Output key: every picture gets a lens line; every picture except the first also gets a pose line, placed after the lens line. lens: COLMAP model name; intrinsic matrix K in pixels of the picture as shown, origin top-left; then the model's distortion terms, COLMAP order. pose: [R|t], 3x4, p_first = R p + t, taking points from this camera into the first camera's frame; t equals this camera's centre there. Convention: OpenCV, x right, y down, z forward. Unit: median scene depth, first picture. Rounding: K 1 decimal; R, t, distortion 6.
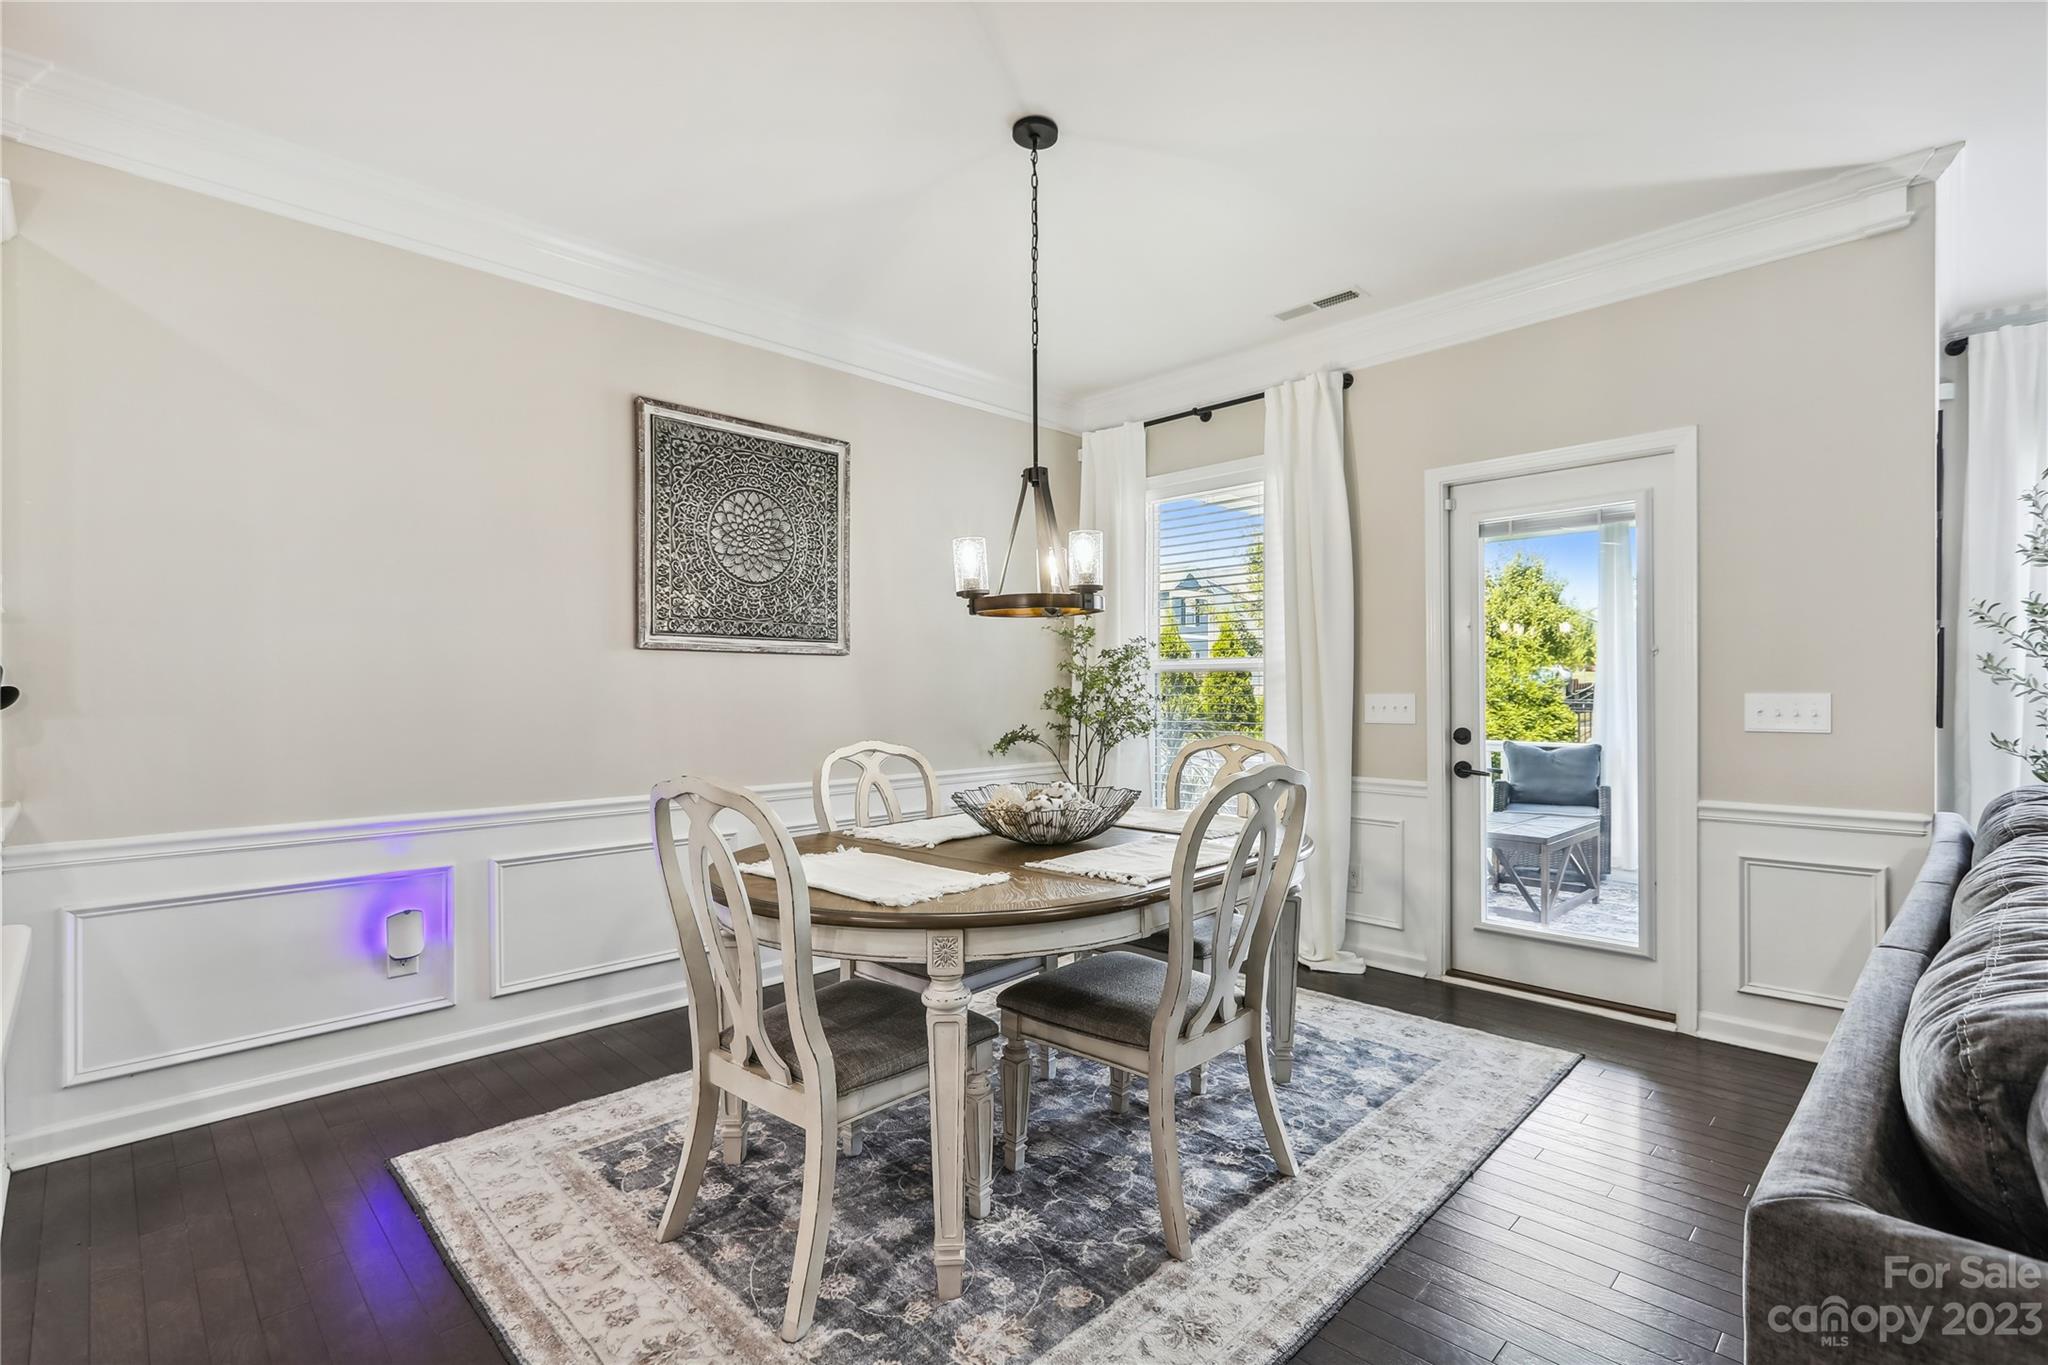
lens RADIAL K [[945.1, 0, 1032.5], [0, 945.1, 693.7], [0, 0, 1]] dist [-0.003132, 0.000570]
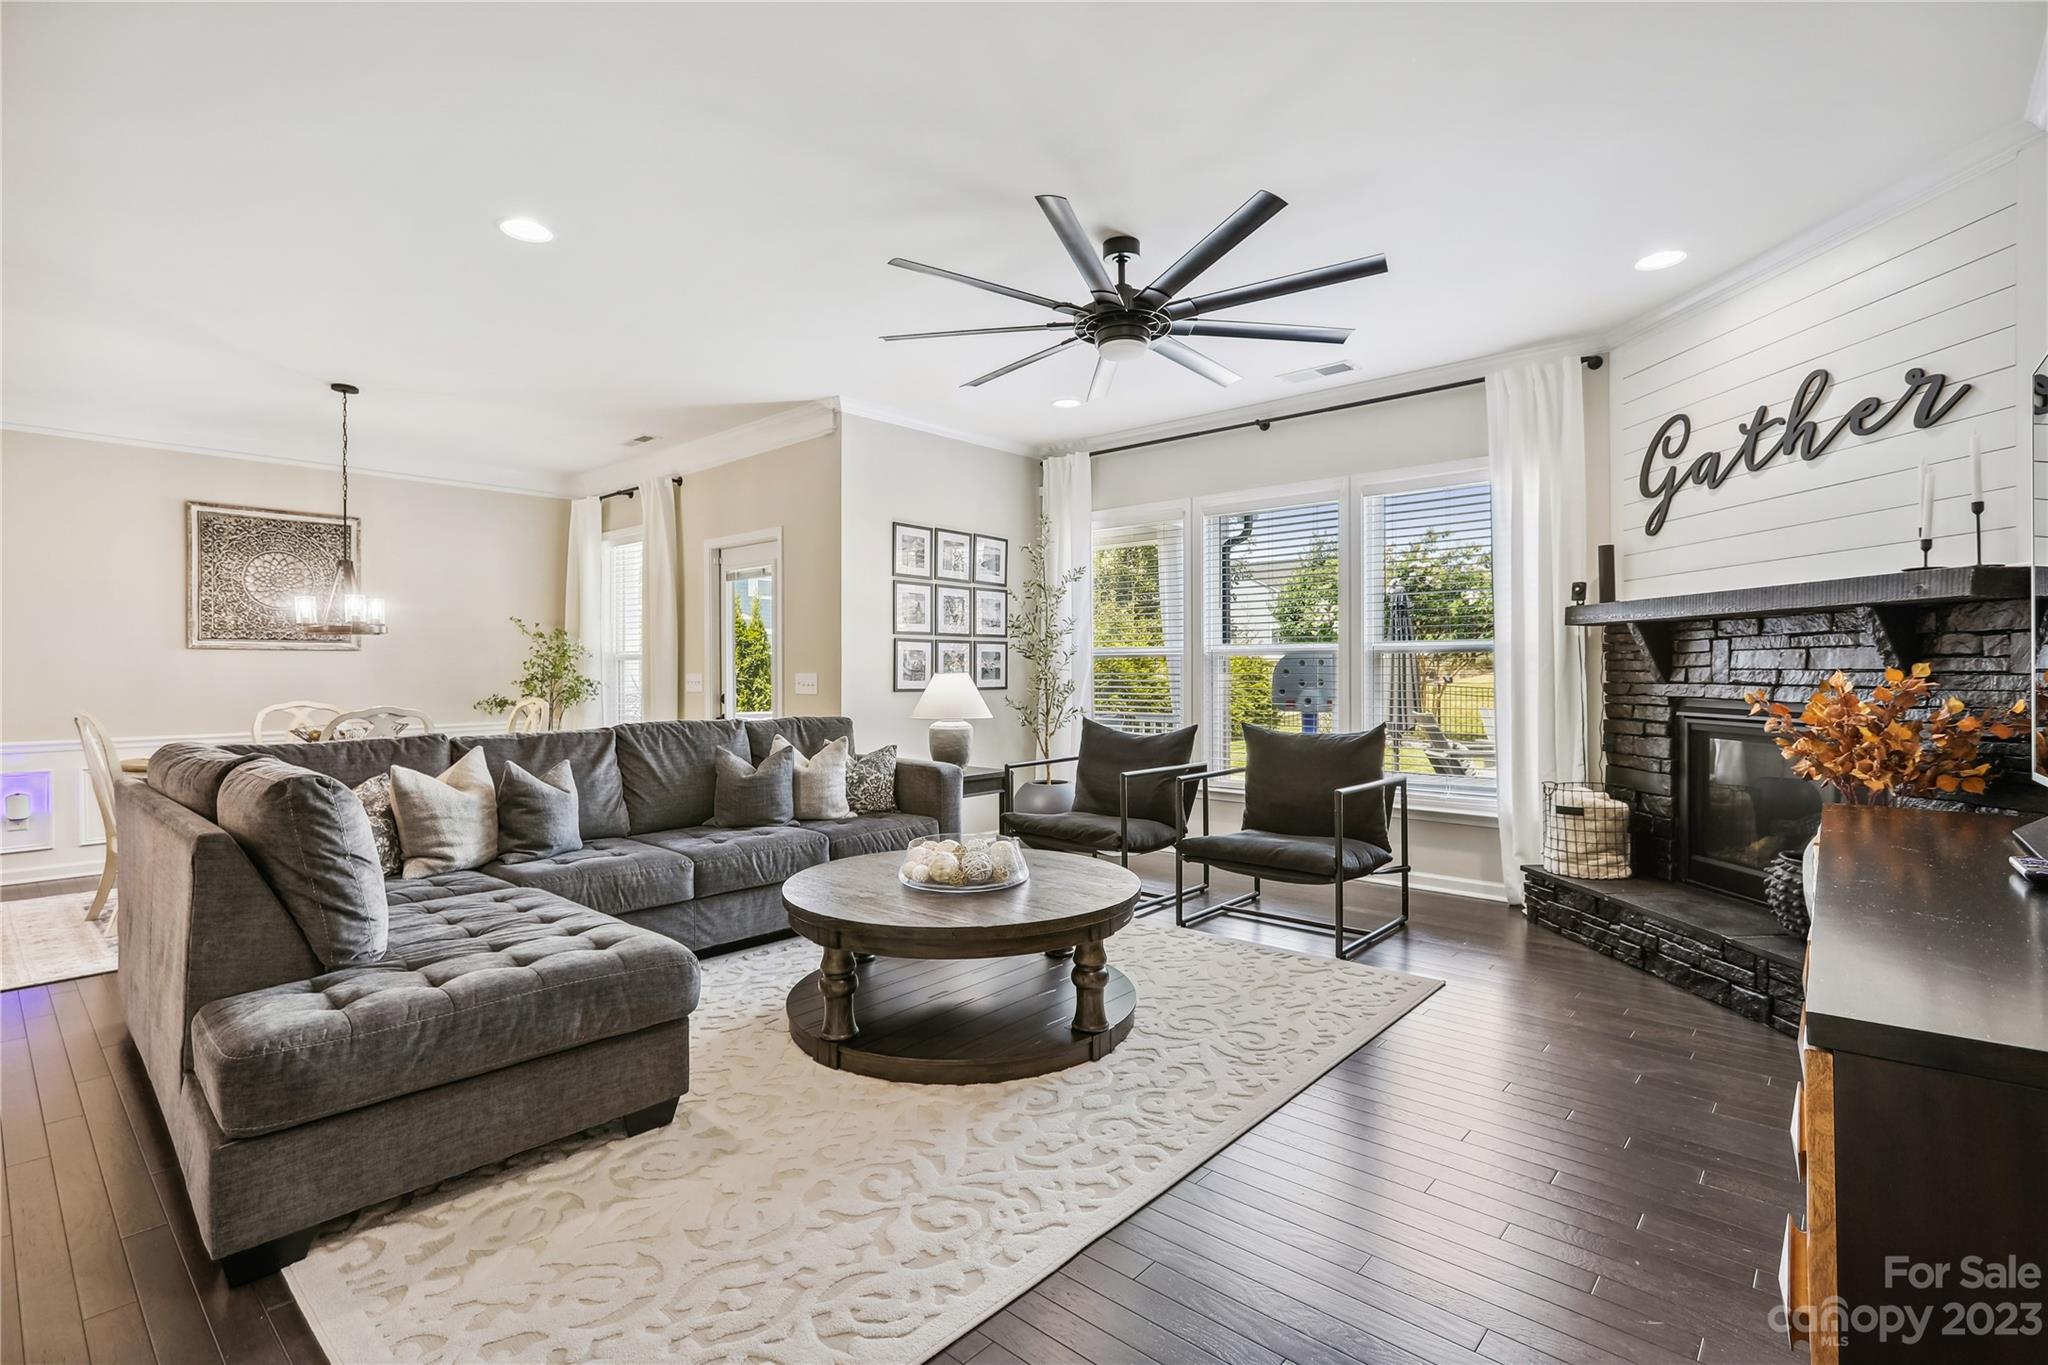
lens RADIAL K [[945.1, 0, 1017.7], [0, 945.1, 667.6], [0, 0, 1]] dist [-0.003132, 0.000570]
pose [[0.998580, -0.000674, 0.053277, 0.910210], [0.000874, 0.999993, -0.003714, -0.004662], [-0.053274, 0.003756, 0.998573, -0.721105]]
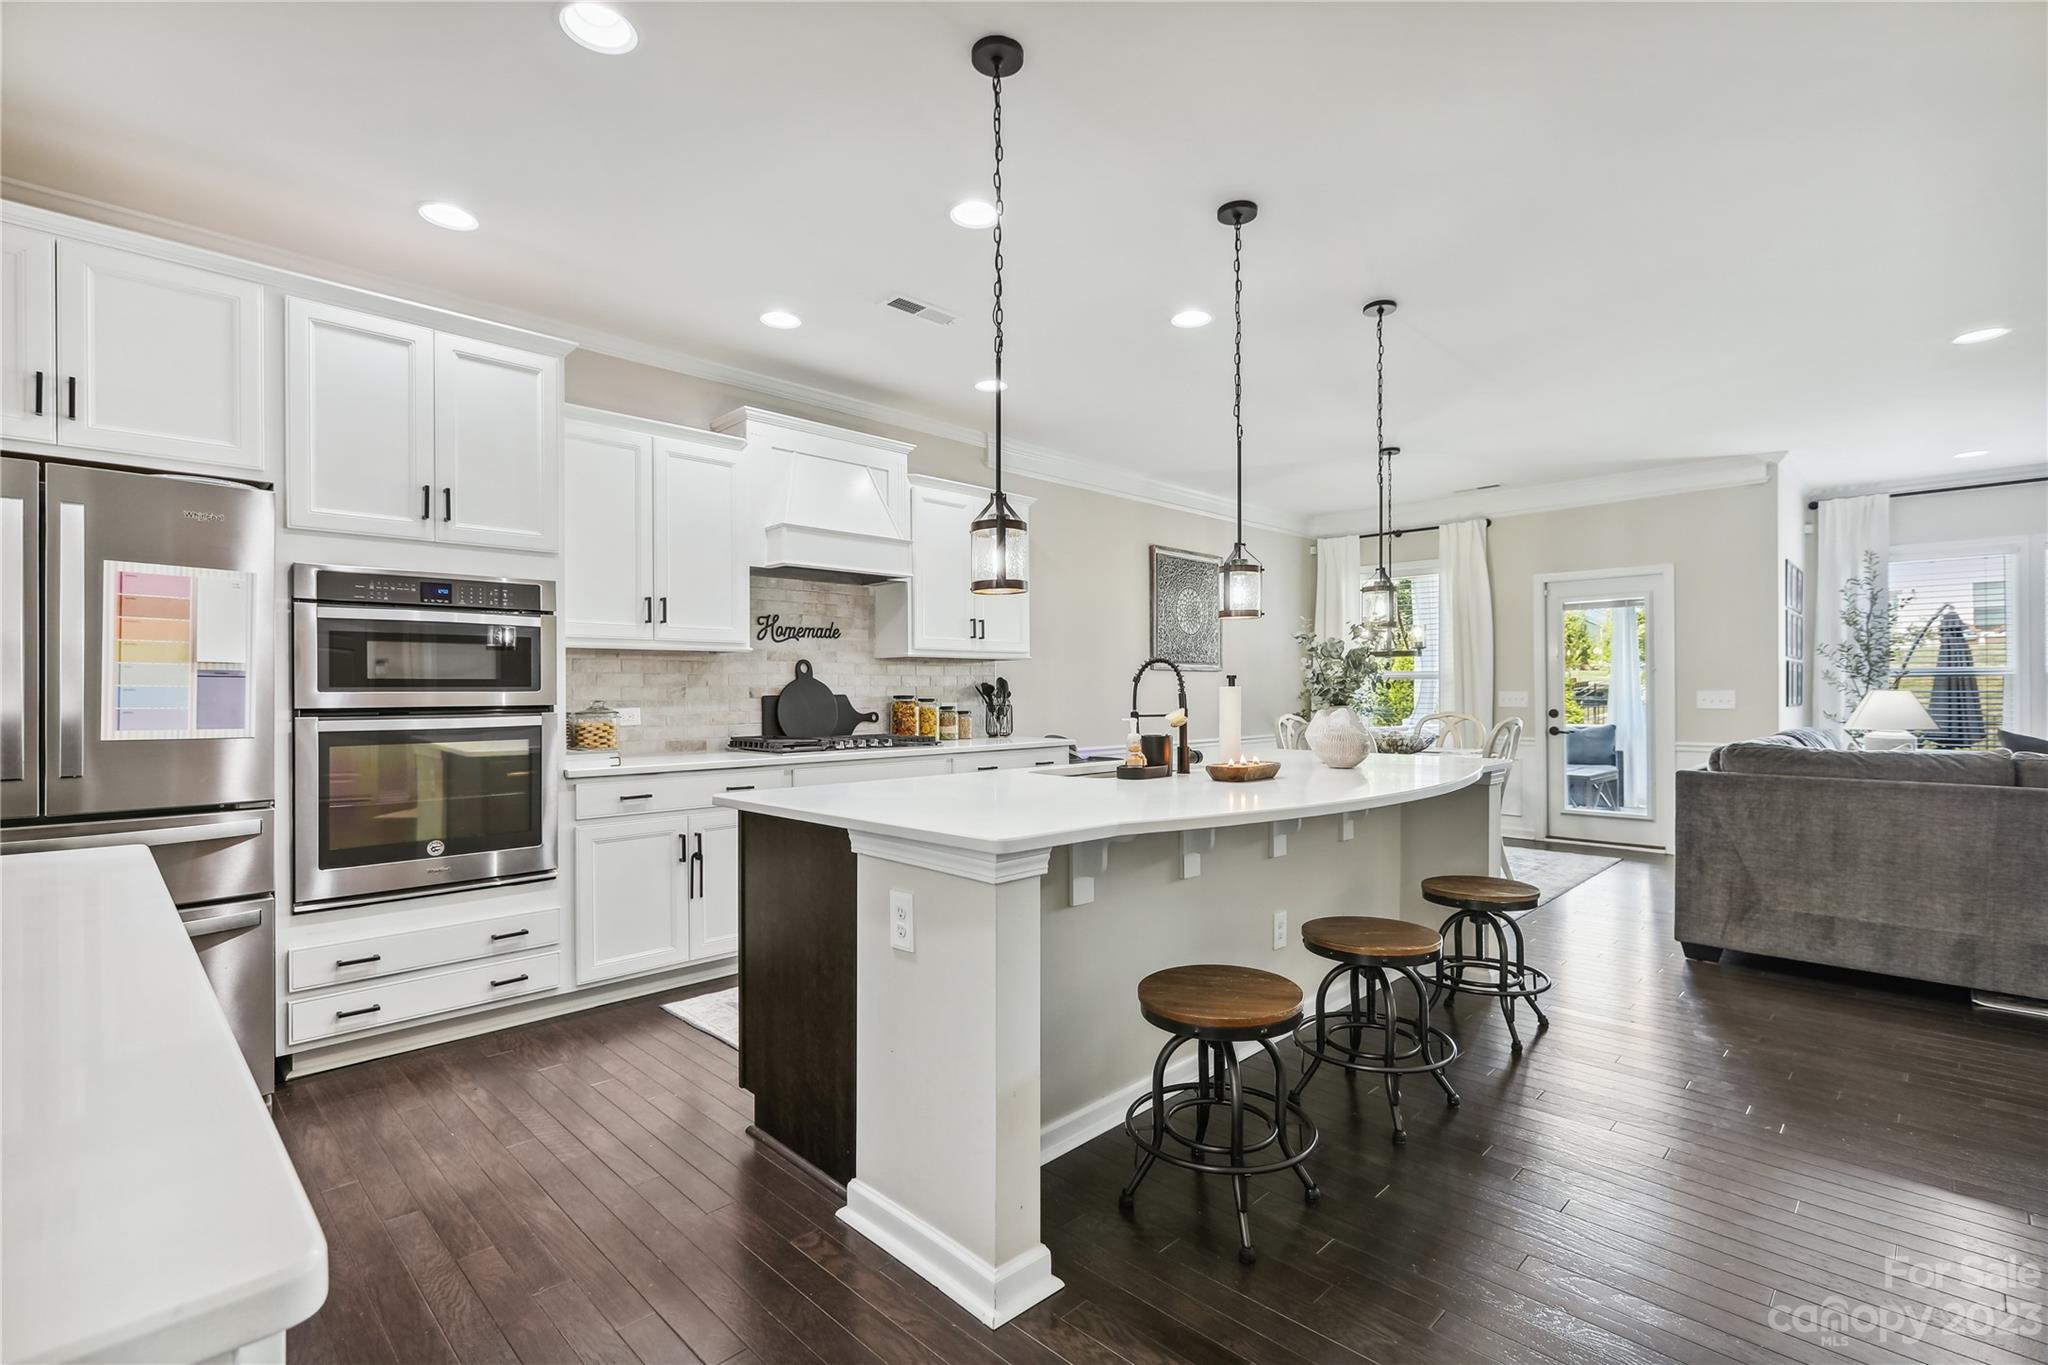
lens RADIAL K [[945.1, 0, 1035.7], [0, 945.1, 691.9], [0, 0, 1]] dist [-0.003132, 0.000570]
pose [[0.999938, -0.002098, 0.010916, -0.632371], [0.002112, 0.999997, -0.001304, 0.001240], [-0.010913, 0.001327, 0.999940, -0.927169]]
